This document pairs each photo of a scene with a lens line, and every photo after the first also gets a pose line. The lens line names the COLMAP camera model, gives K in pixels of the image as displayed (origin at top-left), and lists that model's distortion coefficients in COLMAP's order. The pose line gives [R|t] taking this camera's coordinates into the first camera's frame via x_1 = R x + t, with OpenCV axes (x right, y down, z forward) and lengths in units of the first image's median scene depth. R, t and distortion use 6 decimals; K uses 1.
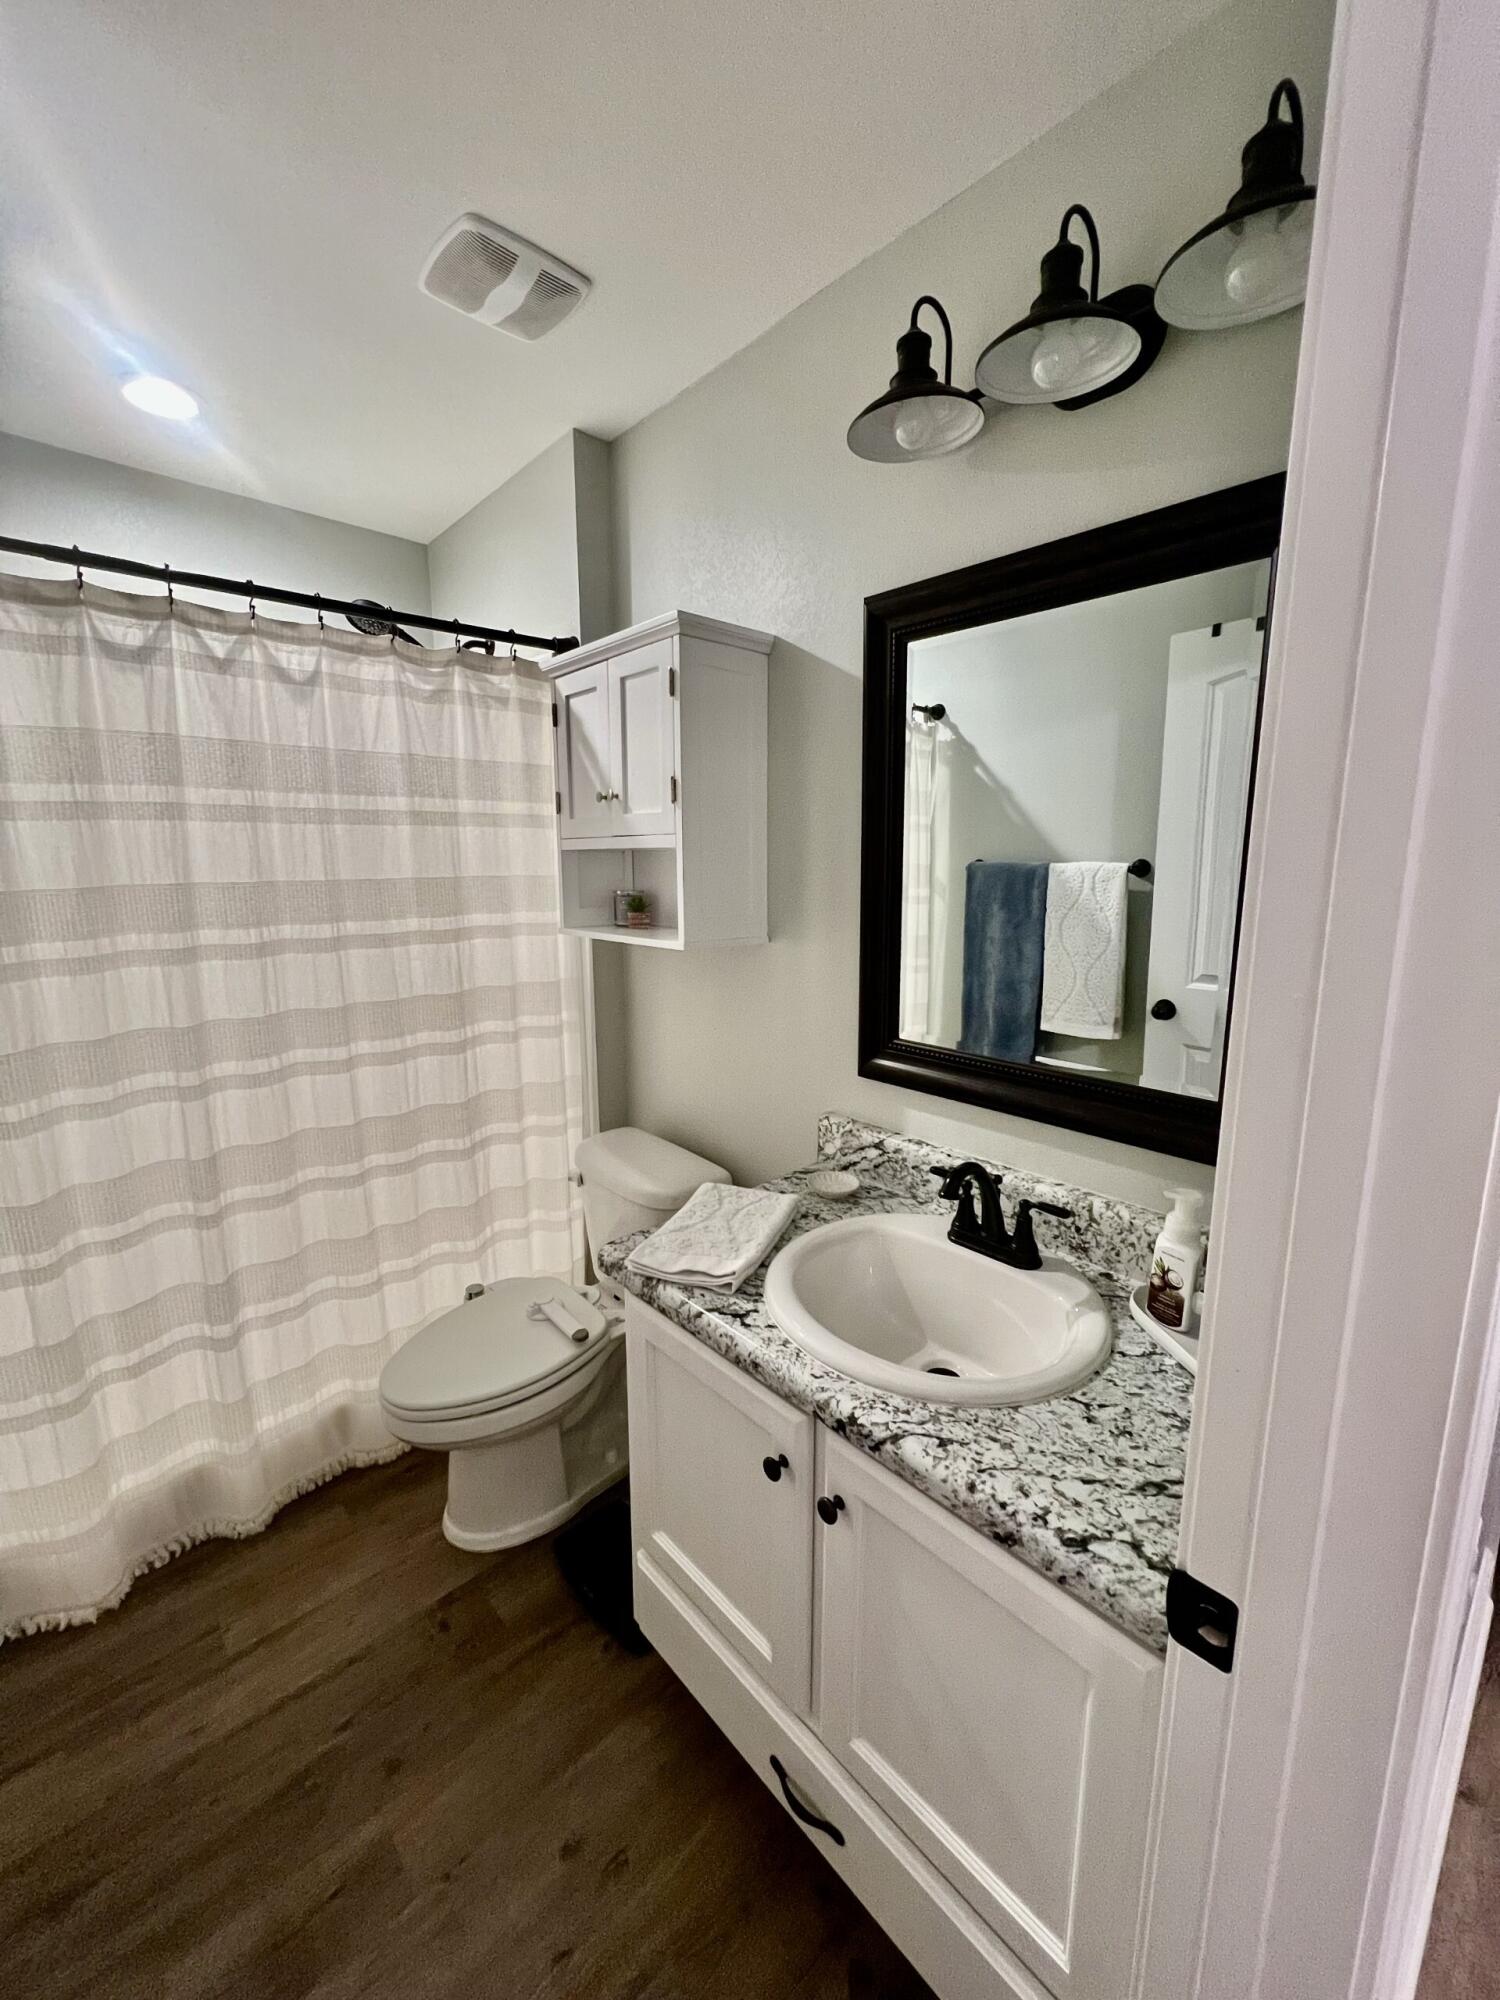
lens RADIAL K [[791.8, 0, 749.6], [0, 791.8, 994.1], [0, 0, 1]] dist [-0.000290, -0.000366]
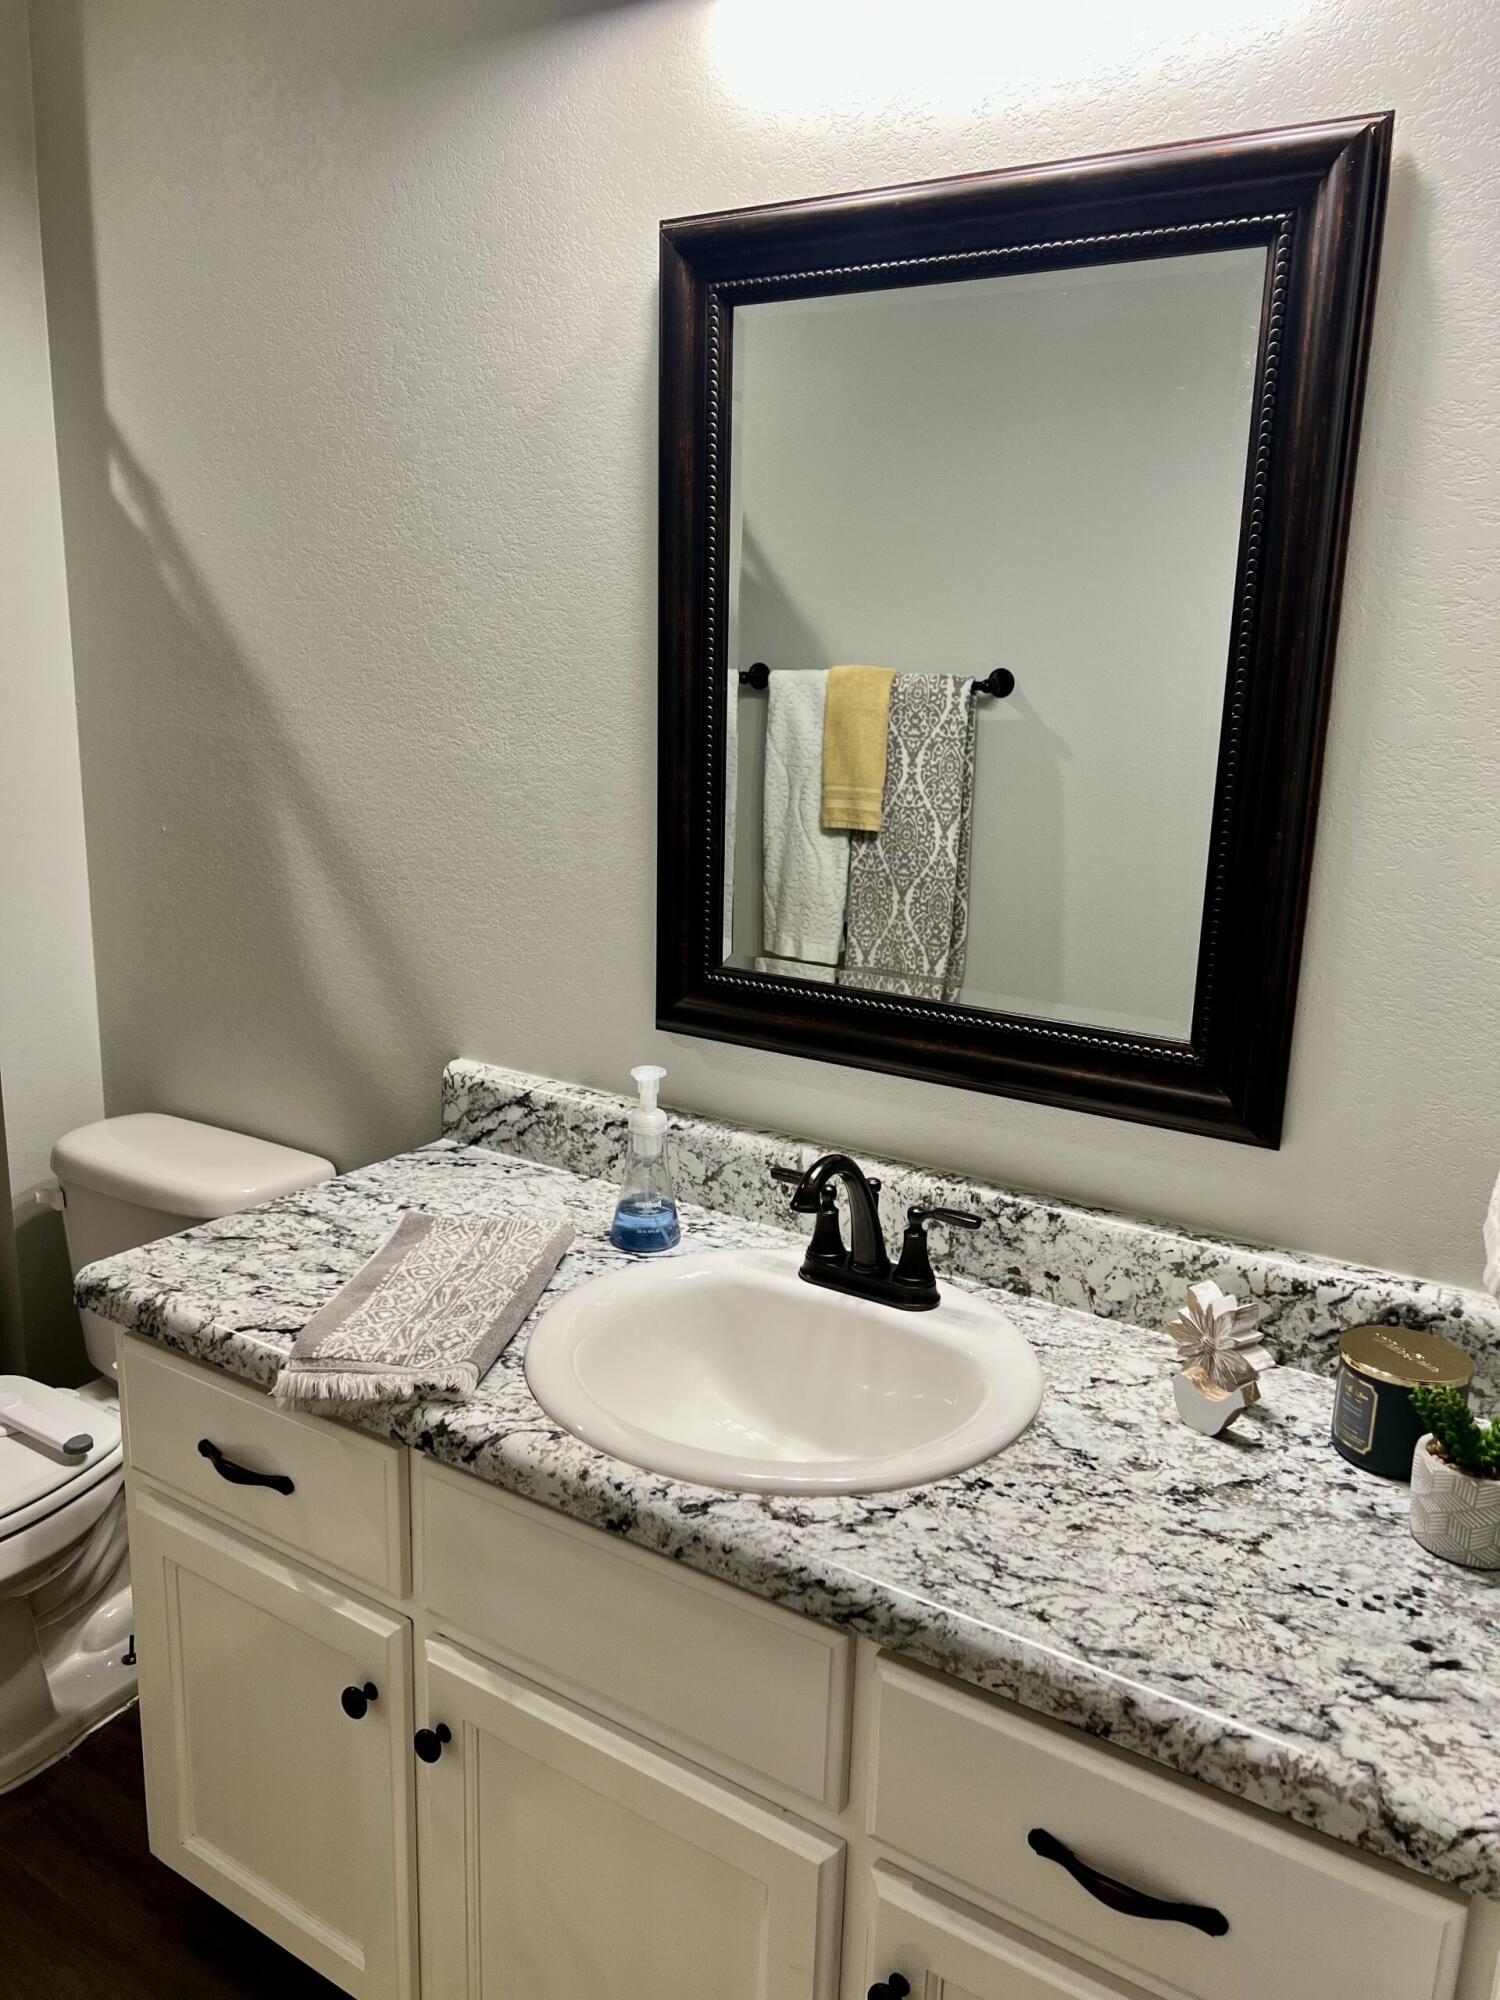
lens RADIAL K [[1508.9, 0, 758.7], [0, 1508.9, 983.3], [0, 0, 1]] dist [0.013762, -0.006704]
pose [[0.969459, -0.024705, 0.244006, 0.054395], [0.011256, 0.998347, 0.056361, 0.028508], [-0.244995, -0.051893, 0.968135, -0.280166]]
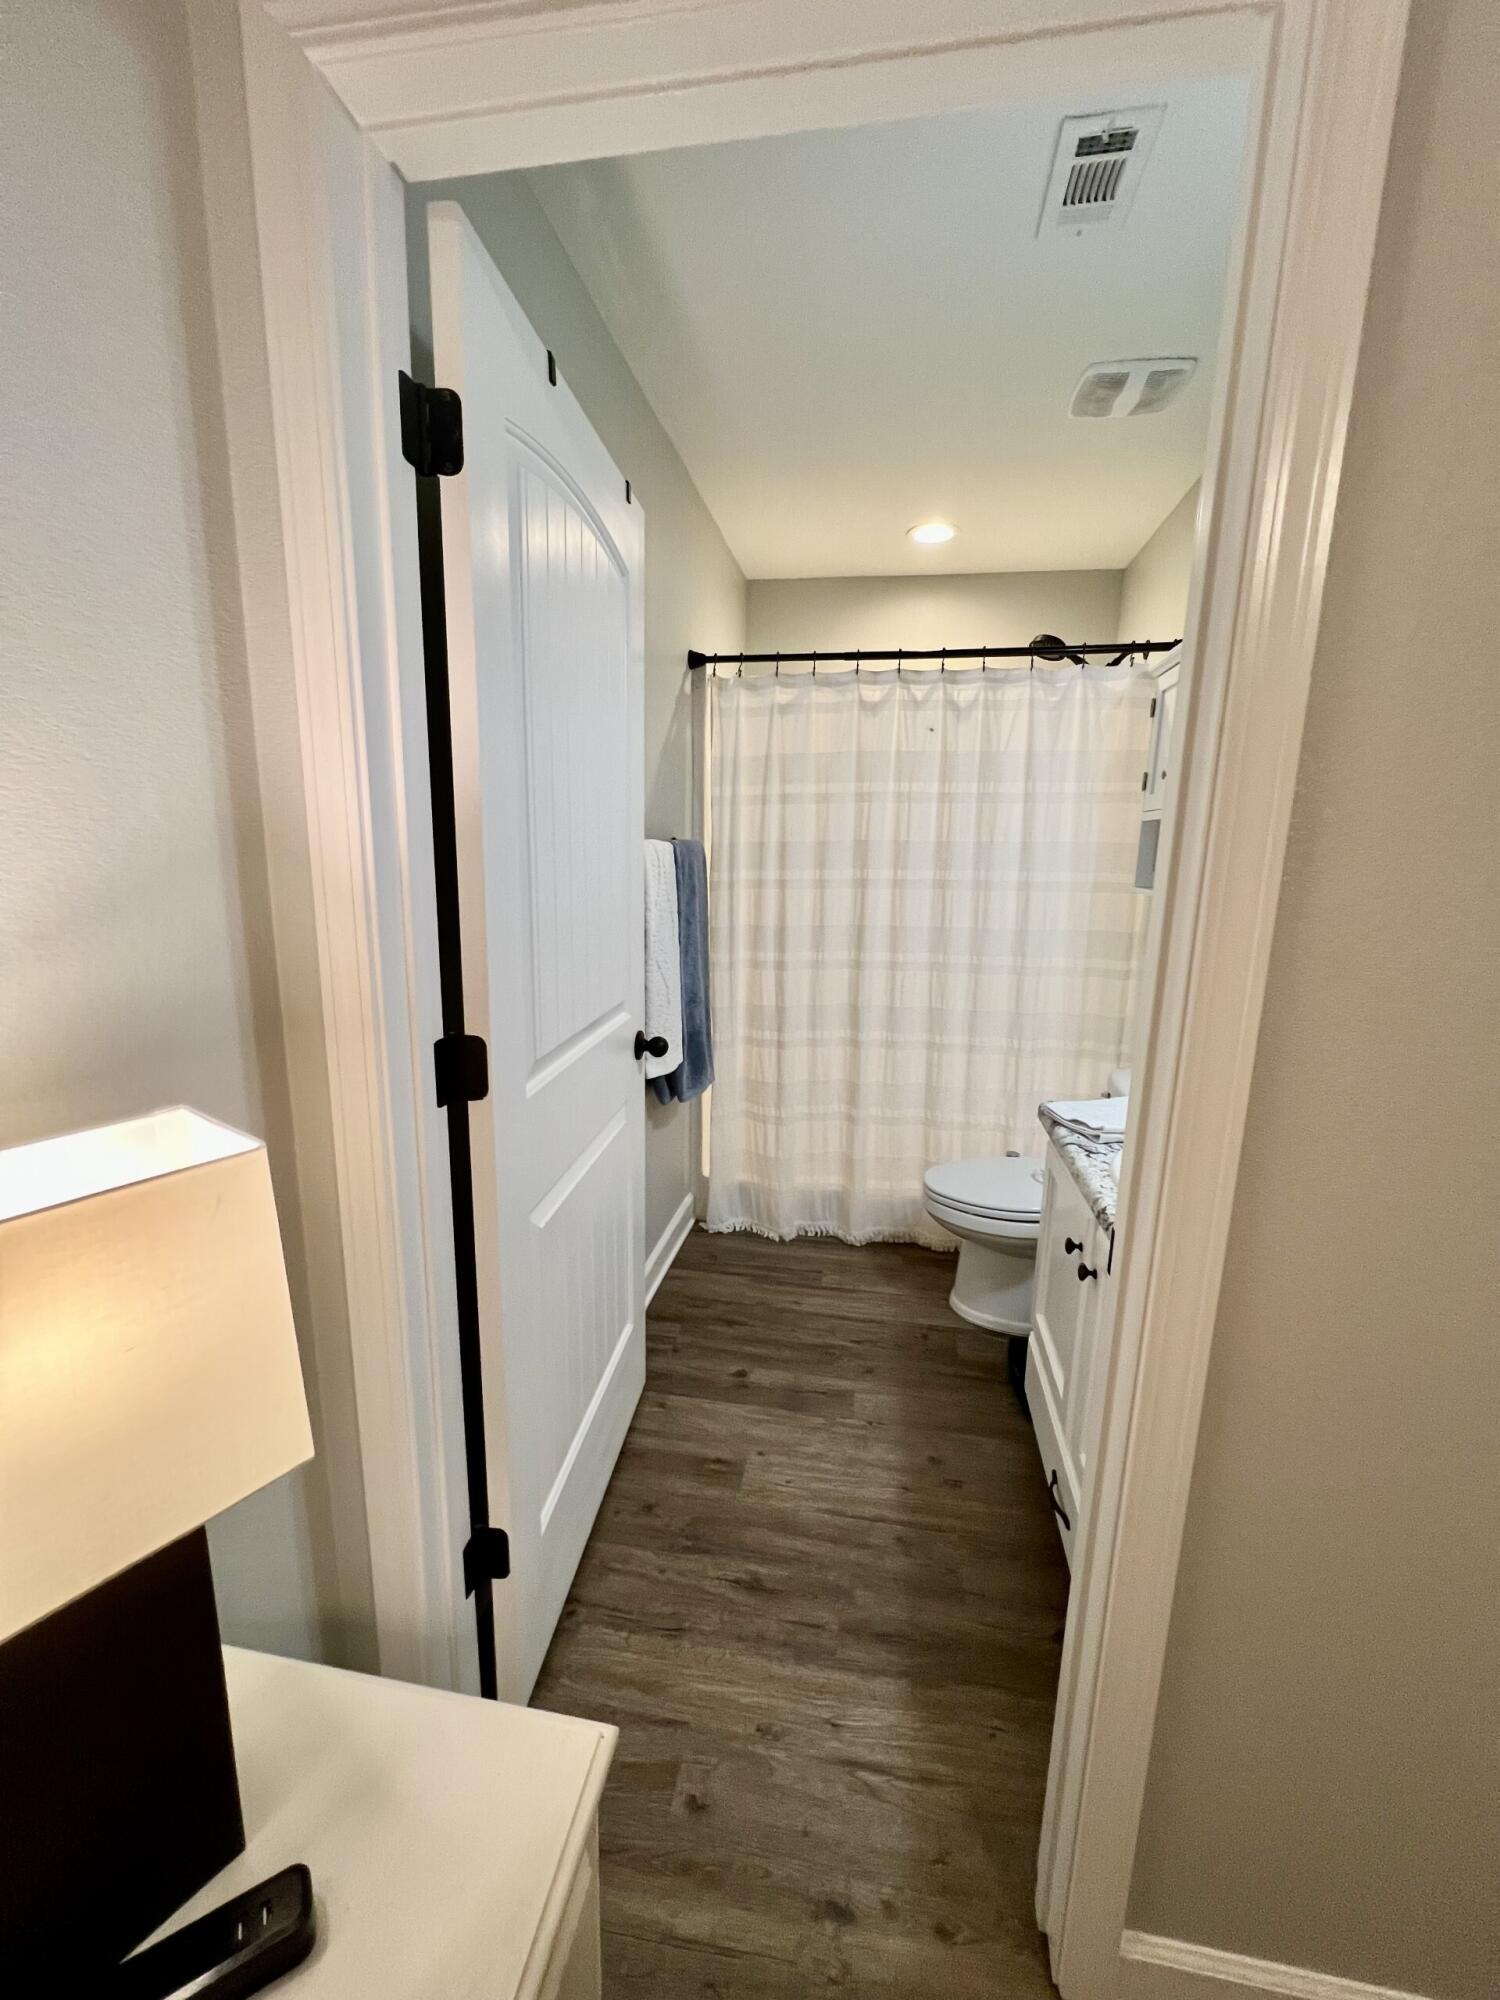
lens RADIAL K [[797.2, 0, 752.9], [0, 797.2, 993.7], [0, 0, 1]] dist [-0.000931, 0.000183]
pose [[0.613648, 0.159603, -0.773281, 0.515654], [-0.152438, 0.984880, 0.082307, 0.089449], [0.774725, 0.067370, 0.628699, -0.266321]]
